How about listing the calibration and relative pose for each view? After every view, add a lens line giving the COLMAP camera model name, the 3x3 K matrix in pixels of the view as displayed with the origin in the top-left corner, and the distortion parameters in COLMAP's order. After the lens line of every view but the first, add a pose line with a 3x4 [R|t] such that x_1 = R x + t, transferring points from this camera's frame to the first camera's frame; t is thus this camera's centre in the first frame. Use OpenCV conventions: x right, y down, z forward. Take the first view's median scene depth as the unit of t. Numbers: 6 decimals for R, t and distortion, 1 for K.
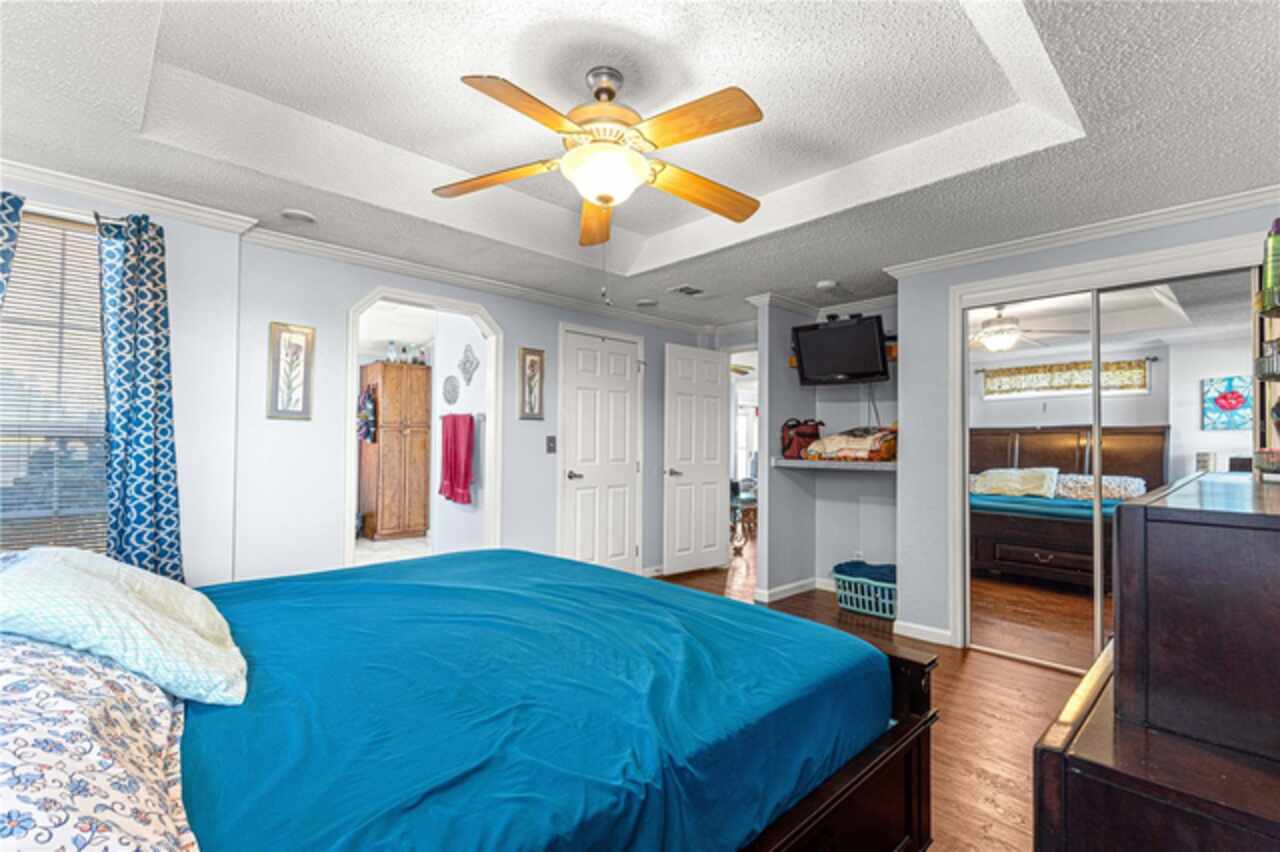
lens RADIAL K [[571.3, 0, 644.9], [0, 571.3, 427.7], [0, 0, 1]] dist [0.008543, -0.002521]
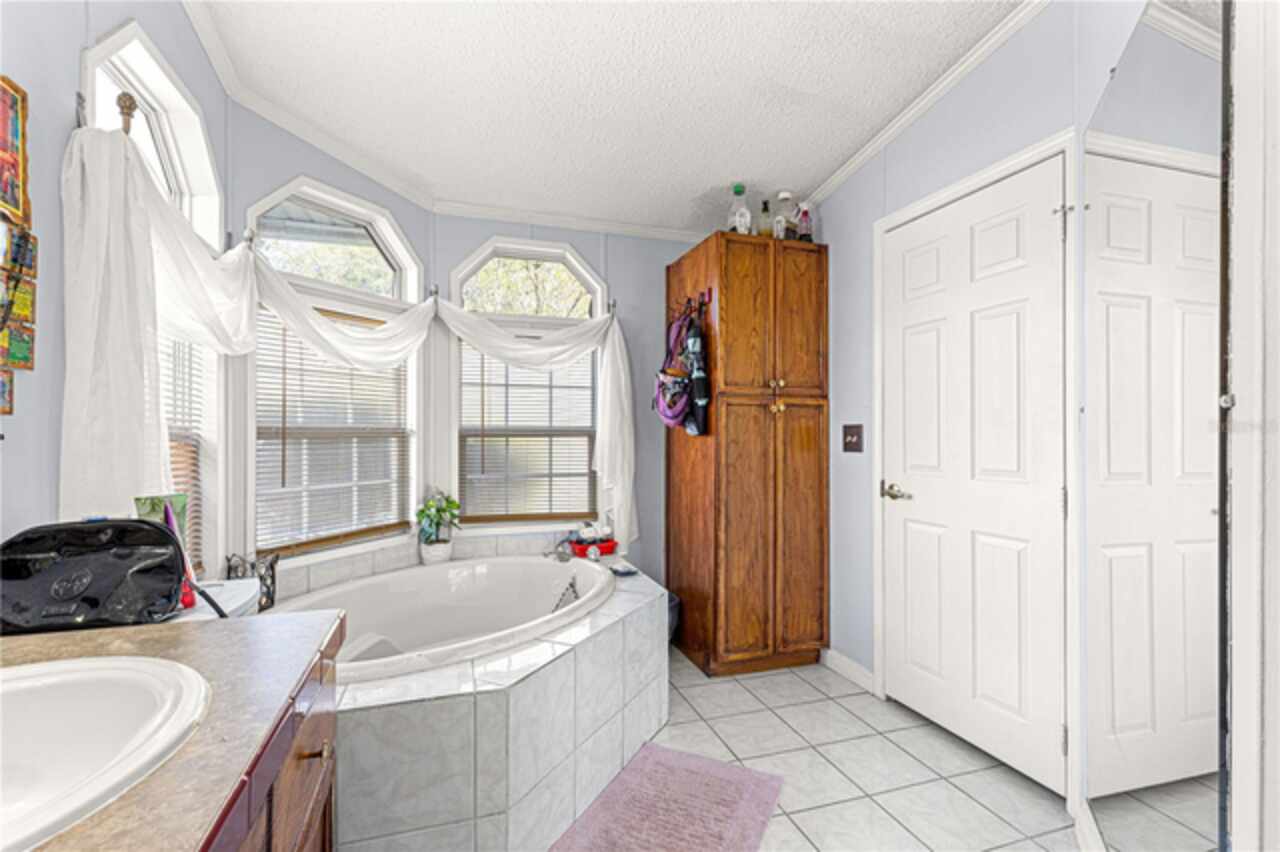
lens RADIAL K [[571.3, 0, 636.6], [0, 571.3, 435.3], [0, 0, 1]] dist [0.008543, -0.002521]
pose [[0.900295, -0.007118, -0.435223, -0.334341], [0.014635, 0.999796, 0.013922, 0.020179], [0.435035, -0.018903, 0.900215, 0.602360]]
